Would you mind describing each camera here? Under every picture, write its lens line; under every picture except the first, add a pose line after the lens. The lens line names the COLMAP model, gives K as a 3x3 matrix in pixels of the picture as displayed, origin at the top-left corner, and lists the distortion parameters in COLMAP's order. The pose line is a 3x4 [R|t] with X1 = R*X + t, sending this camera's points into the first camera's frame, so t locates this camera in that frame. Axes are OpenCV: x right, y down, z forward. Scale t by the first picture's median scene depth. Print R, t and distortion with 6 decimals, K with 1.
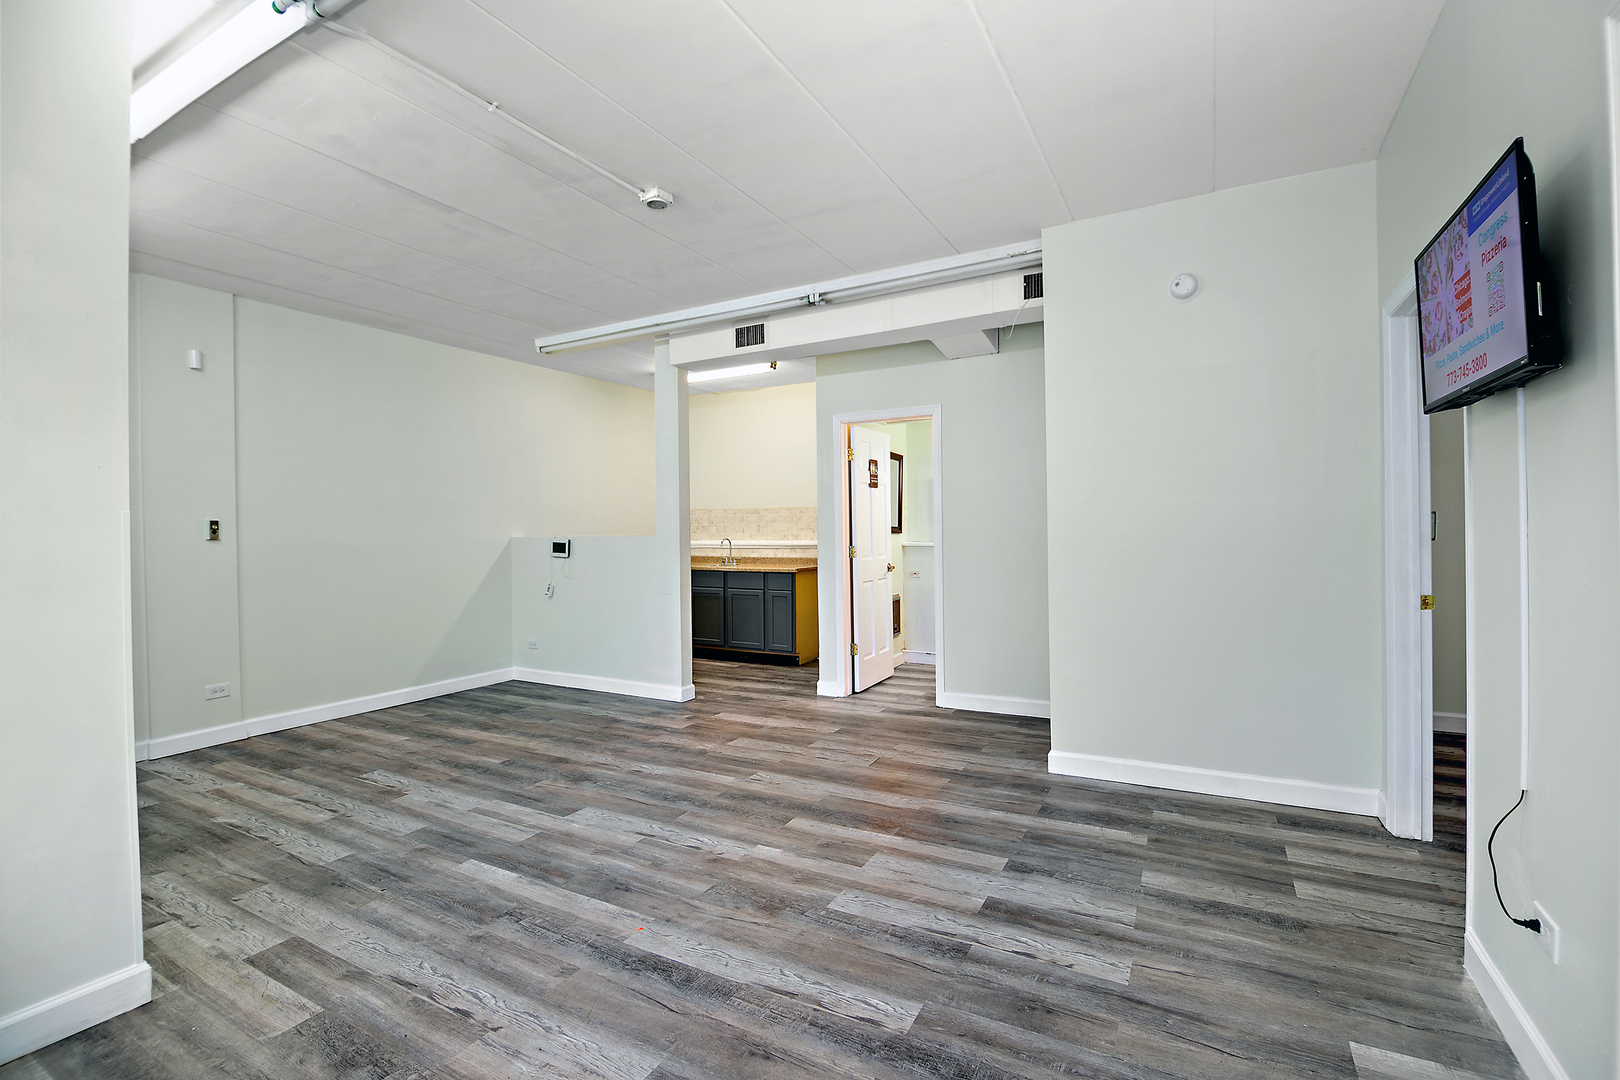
lens RADIAL K [[730.0, 0, 812.5], [0, 730.0, 528.4], [0, 0, 1]] dist [-0.000041, -0.006531]
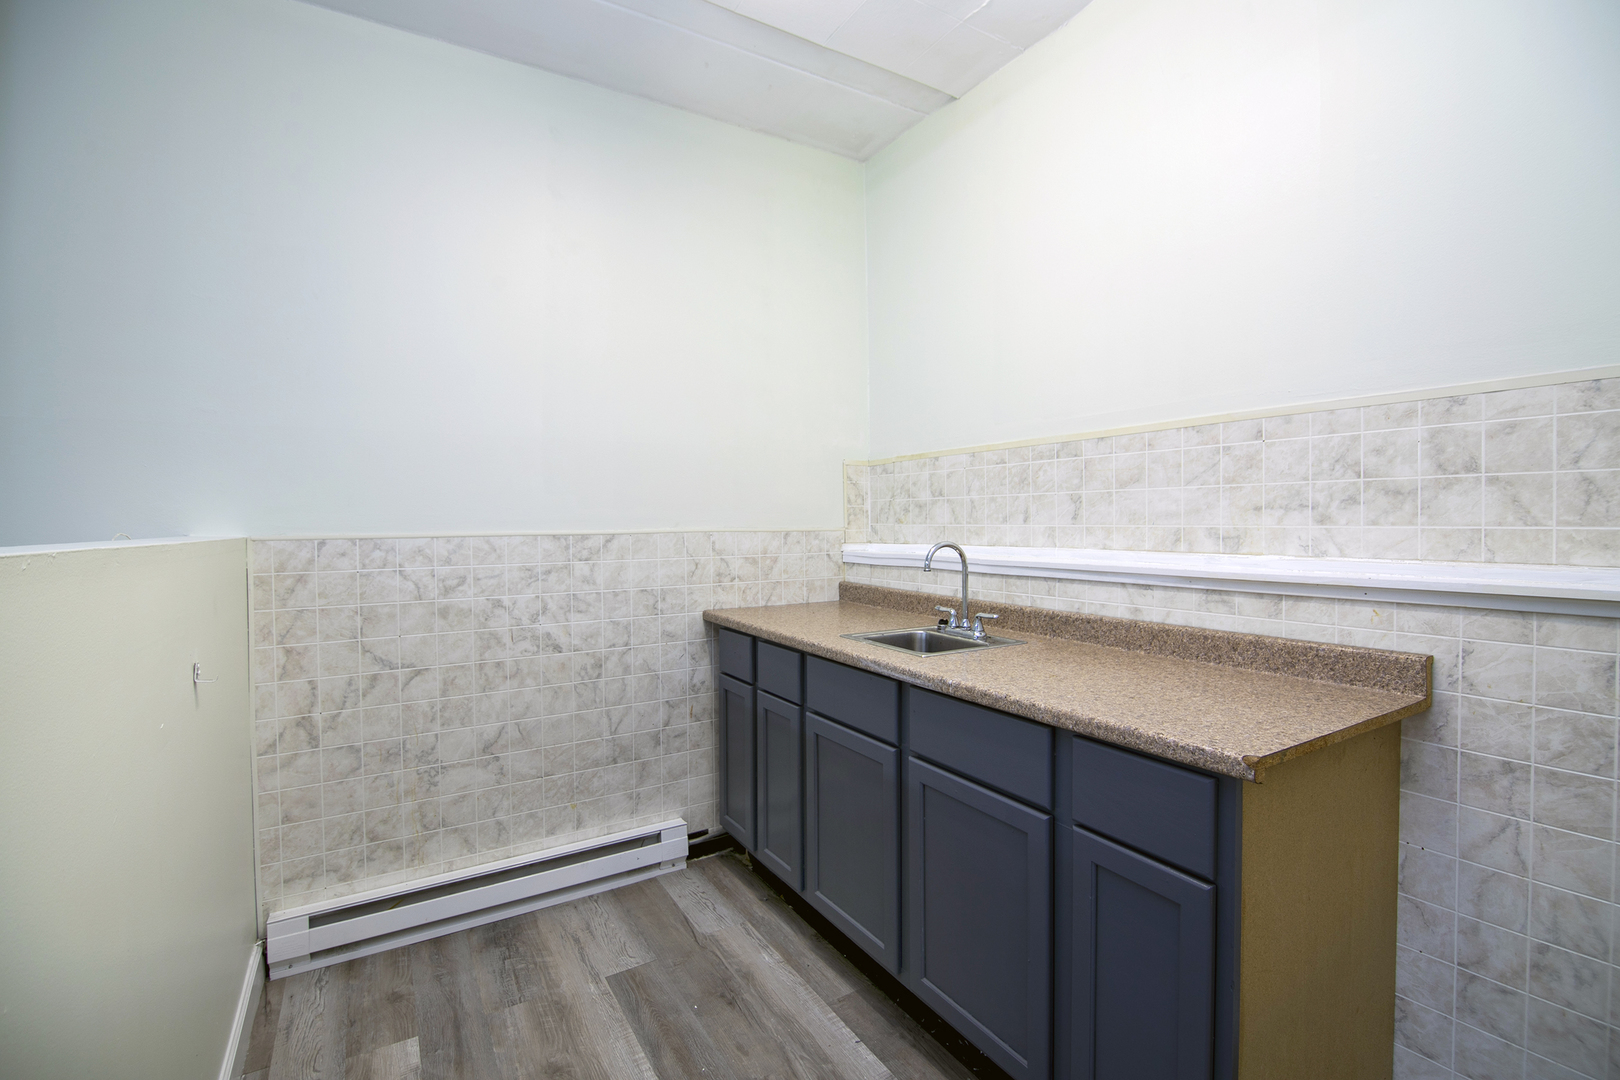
lens RADIAL K [[730.0, 0, 812.5], [0, 730.0, 528.4], [0, 0, 1]] dist [-0.000041, -0.006531]
pose [[0.872292, 0.013129, -0.488809, -0.062046], [-0.006789, 0.999868, 0.014741, 0.011835], [0.488938, -0.009540, 0.872266, 1.802331]]
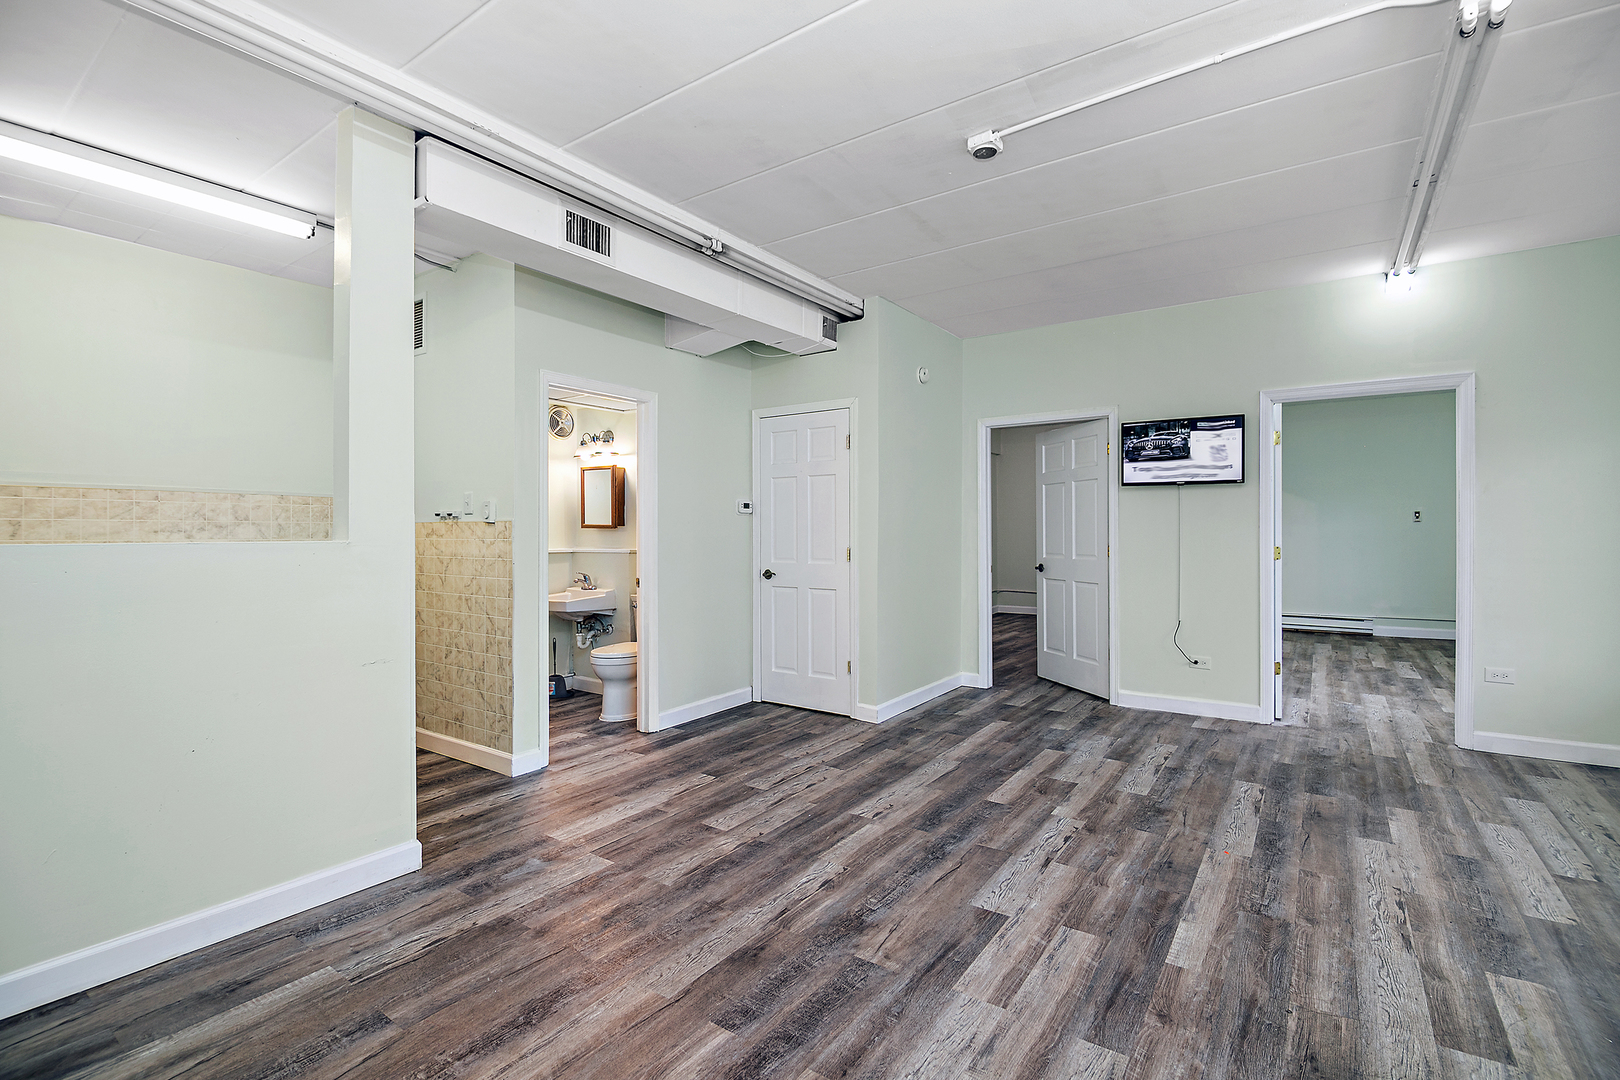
lens RADIAL K [[730.0, 0, 812.5], [0, 730.0, 528.4], [0, 0, 1]] dist [-0.000041, -0.006531]
pose [[0.097379, 0.018238, 0.995080, -1.192974], [-0.001533, 0.999834, -0.018175, 0.017517], [-0.995246, 0.000244, 0.097391, 1.219394]]
